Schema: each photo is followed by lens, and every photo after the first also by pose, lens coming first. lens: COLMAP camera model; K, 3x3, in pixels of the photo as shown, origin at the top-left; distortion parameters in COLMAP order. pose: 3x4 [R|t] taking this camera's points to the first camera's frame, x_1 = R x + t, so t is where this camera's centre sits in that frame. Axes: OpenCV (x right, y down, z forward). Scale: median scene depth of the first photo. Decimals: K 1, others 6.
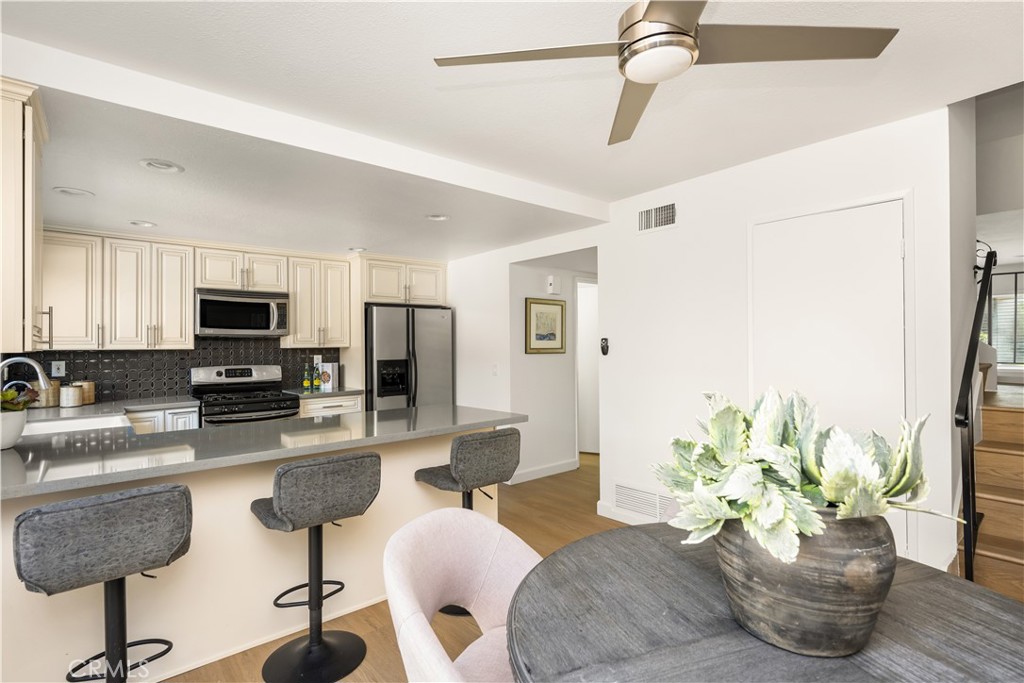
lens RADIAL K [[494.5, 0, 517.0], [0, 494.5, 345.0], [0, 0, 1]] dist [0.000289, -0.000158]
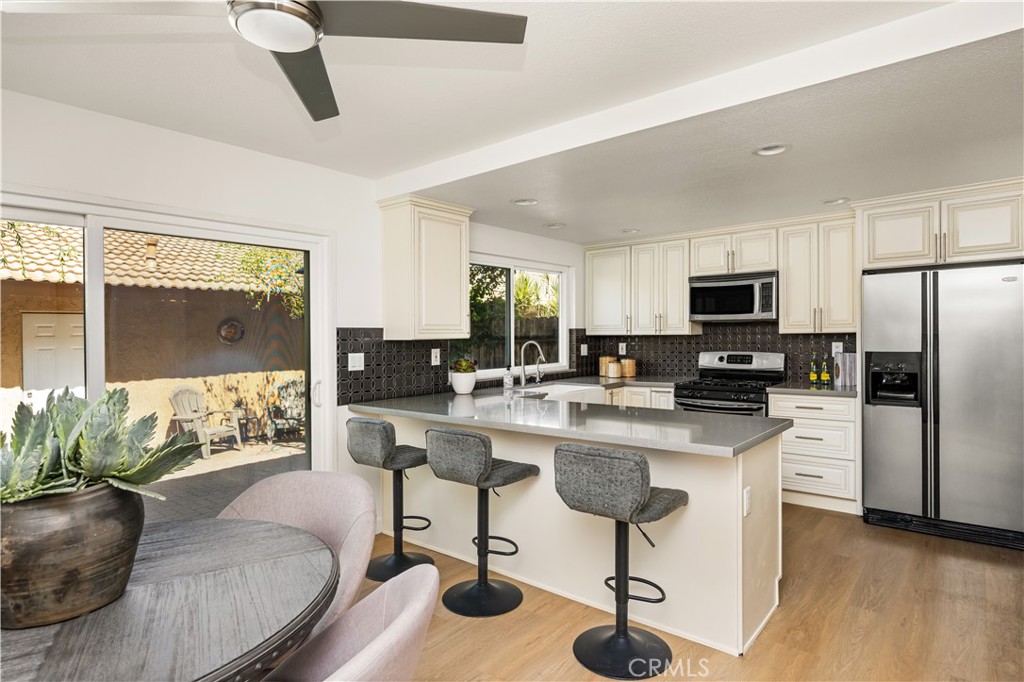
lens RADIAL K [[552.9, 0, 523.2], [0, 552.9, 339.0], [0, 0, 1]] dist [0.001343, -0.000596]
pose [[0.186776, 0.015918, -0.982274, 0.443107], [0.009958, 0.999787, 0.018095, -0.006995], [0.982352, -0.013161, 0.186578, 0.414894]]
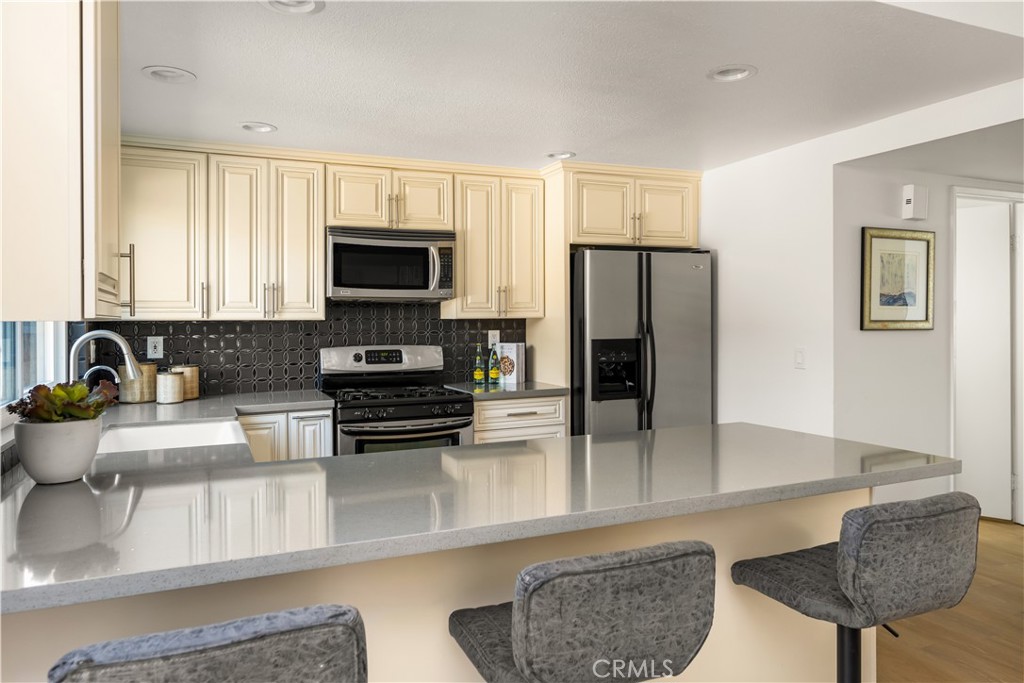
lens RADIAL K [[723.3, 0, 529.7], [0, 723.3, 327.3], [0, 0, 1]] dist [-0.003024, -0.002985]
pose [[0.960776, 0.005710, -0.277268, -0.123998], [-0.001896, 0.999900, 0.014021, 0.004156], [0.277321, -0.012945, 0.960690, 0.151384]]
